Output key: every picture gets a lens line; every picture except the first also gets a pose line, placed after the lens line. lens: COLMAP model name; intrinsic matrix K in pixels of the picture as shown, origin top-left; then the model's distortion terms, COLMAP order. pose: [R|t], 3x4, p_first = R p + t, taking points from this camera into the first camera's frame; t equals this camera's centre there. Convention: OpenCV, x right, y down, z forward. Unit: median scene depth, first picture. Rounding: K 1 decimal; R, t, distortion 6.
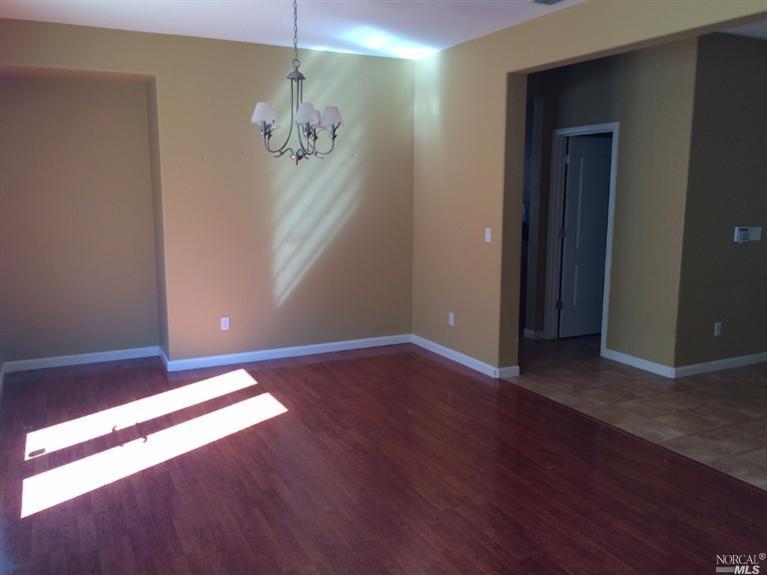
lens RADIAL K [[656.0, 0, 382.4], [0, 656.0, 286.6], [0, 0, 1]] dist [0.068172, -0.087218]
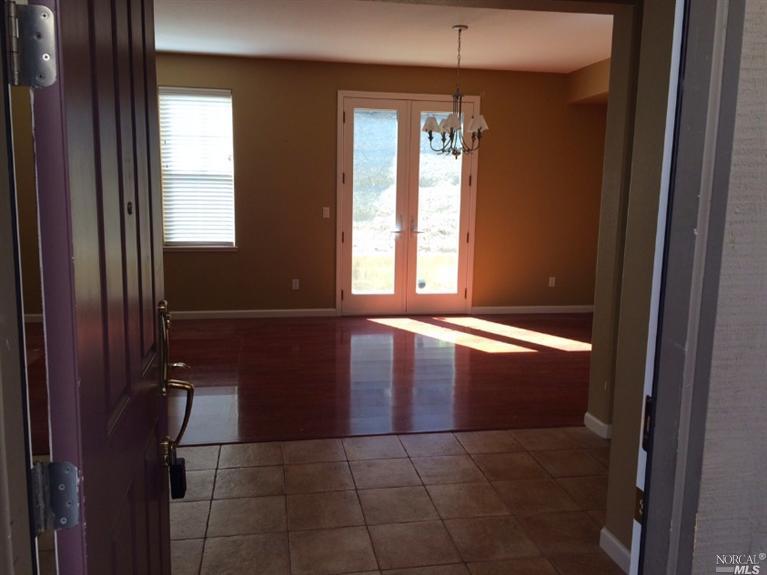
lens RADIAL K [[656.0, 0, 382.4], [0, 656.0, 286.8], [0, 0, 1]] dist [0.068172, -0.087218]
pose [[-0.281338, 0.138704, -0.949531, 1.112230], [-0.162165, 0.968395, 0.189508, -0.141122], [0.945807, 0.207296, -0.249954, 1.107129]]
